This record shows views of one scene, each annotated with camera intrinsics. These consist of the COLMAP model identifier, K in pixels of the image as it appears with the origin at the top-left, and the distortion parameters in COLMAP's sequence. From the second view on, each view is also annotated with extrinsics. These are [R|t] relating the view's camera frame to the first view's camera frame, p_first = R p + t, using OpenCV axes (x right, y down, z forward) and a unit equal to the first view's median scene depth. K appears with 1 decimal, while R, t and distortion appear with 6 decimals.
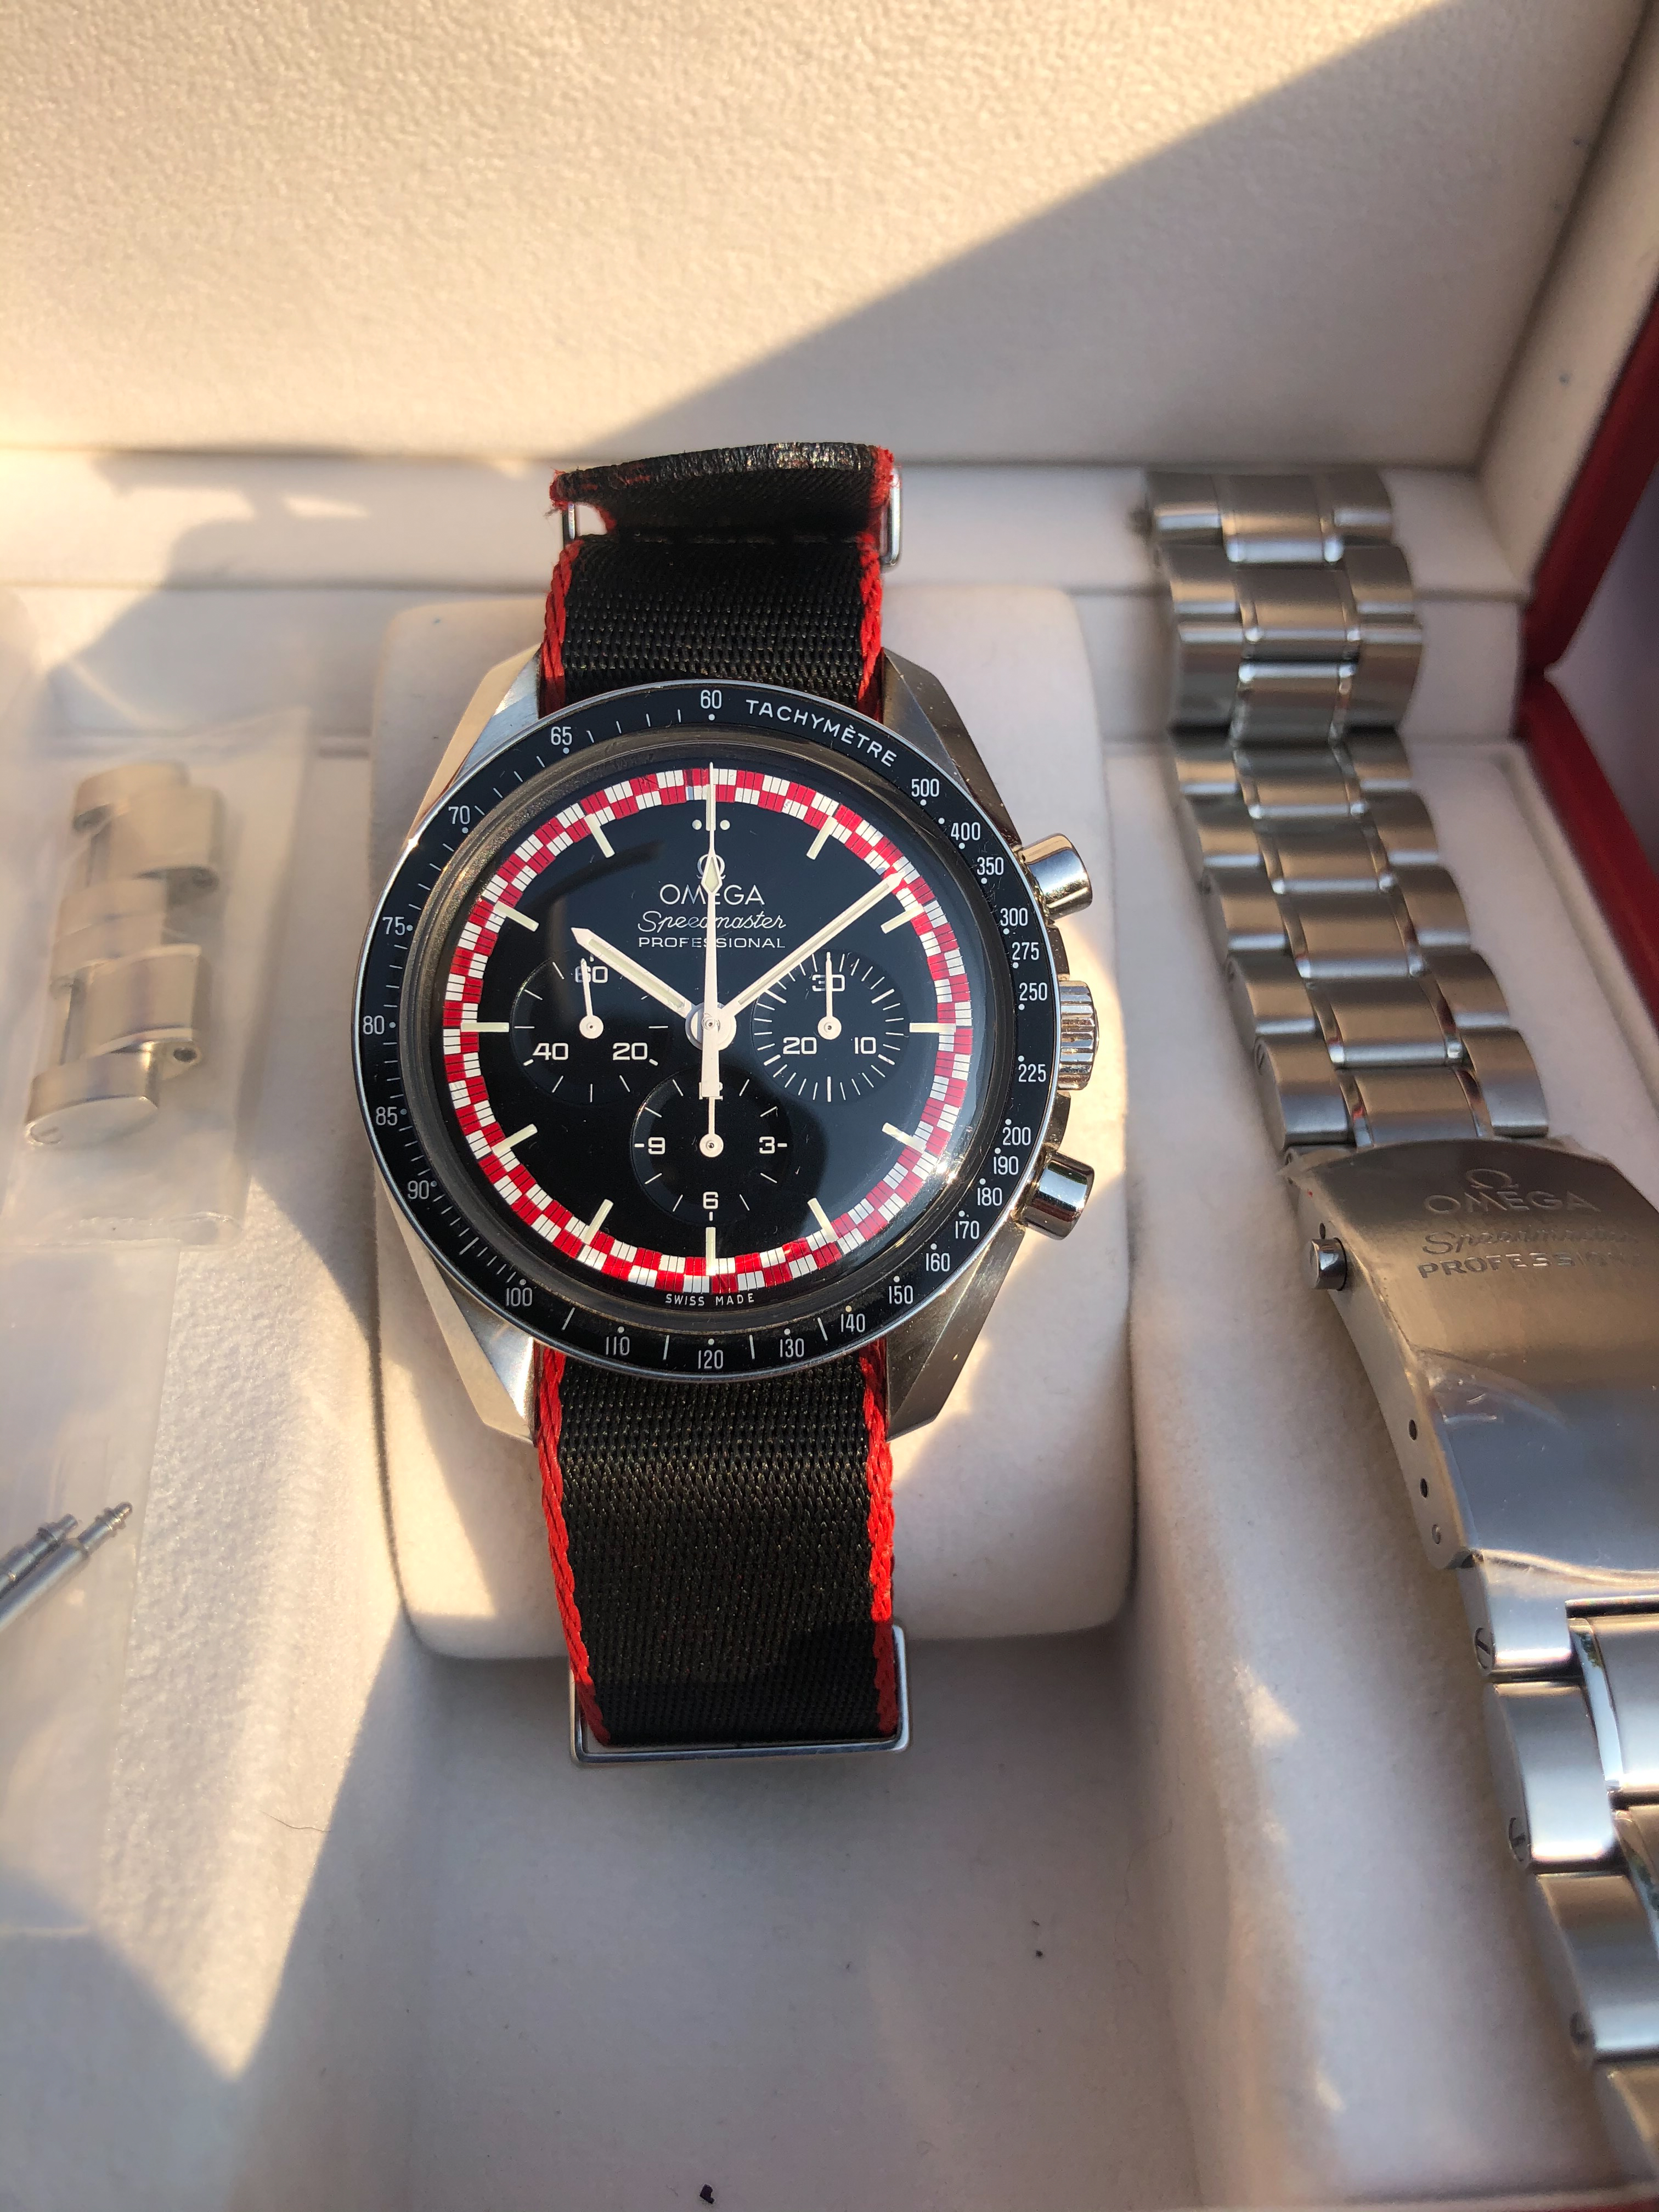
lens RADIAL K [[1797.0, 0, 829.5], [0, 1797.0, 1106.0], [0, 0, 1]] dist [0.001866, 0.005510]
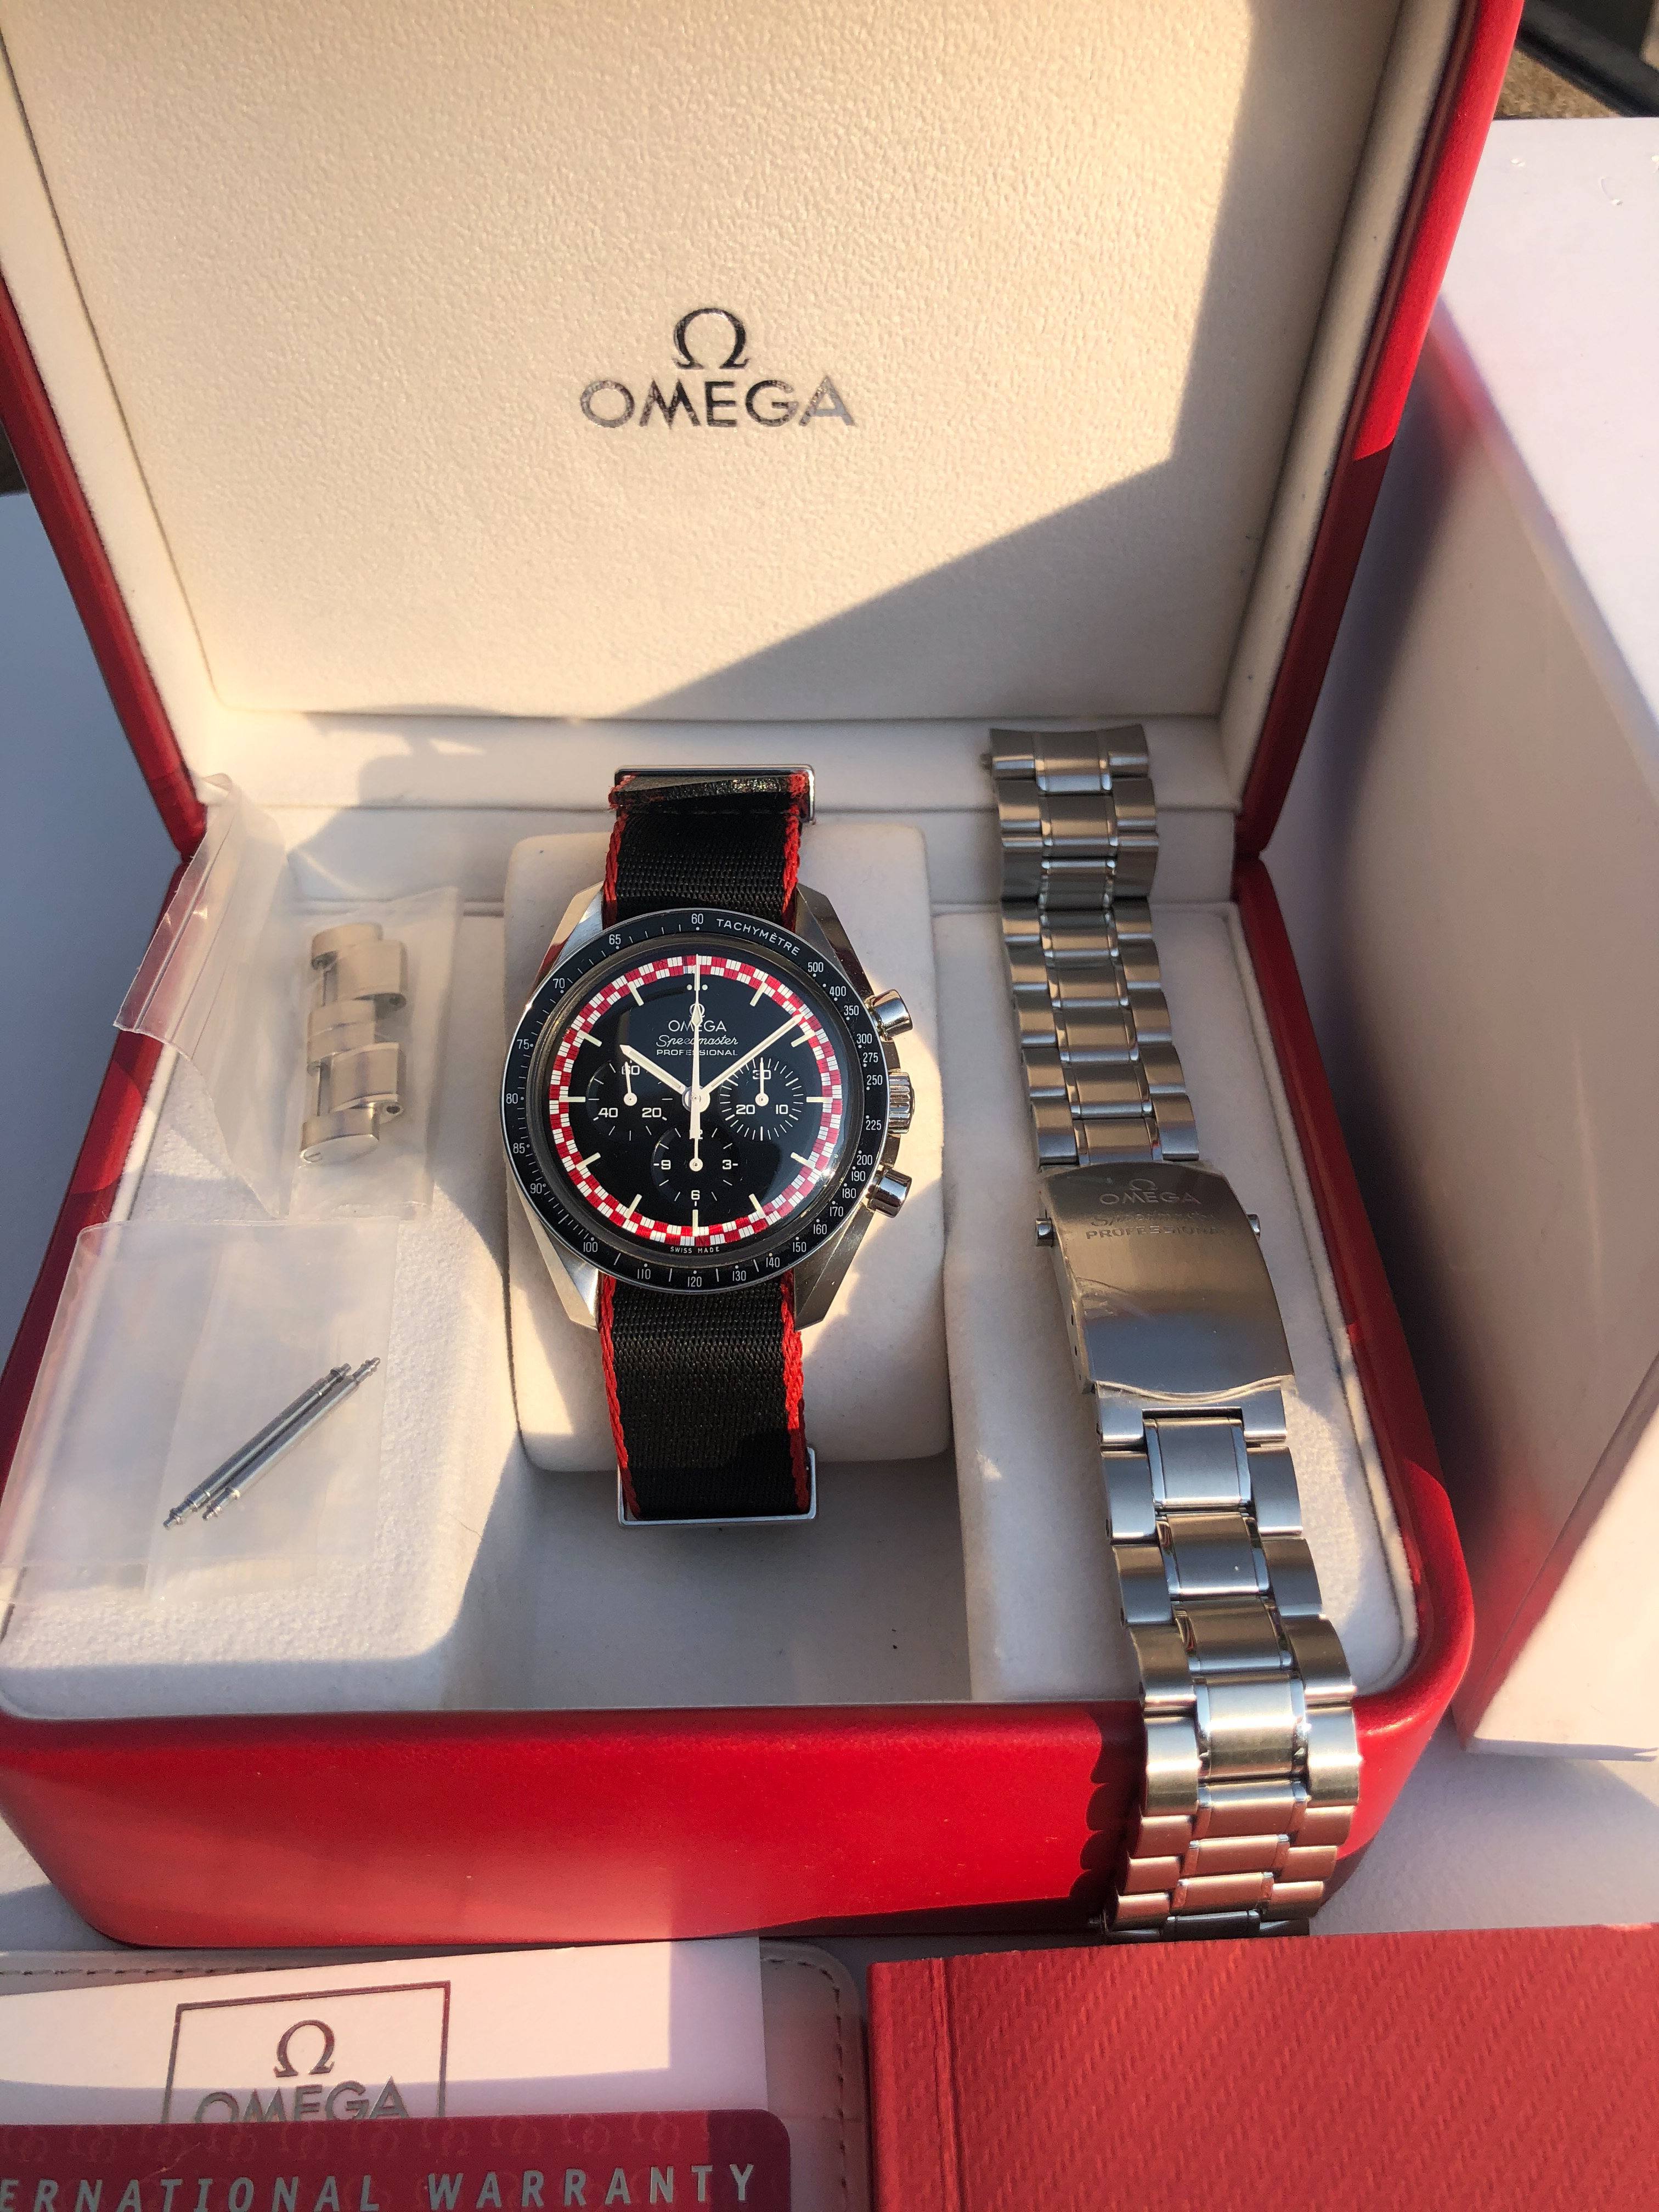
lens RADIAL K [[1759.7, 0, 829.5], [0, 1759.7, 1106.0], [0, 0, 1]] dist [0.106895, 0.000275]
pose [[0.999637, 0.003130, -0.026753, 0.110256], [-0.003246, 0.999986, -0.004272, -0.028573], [0.026739, 0.004357, 0.999633, -0.736180]]
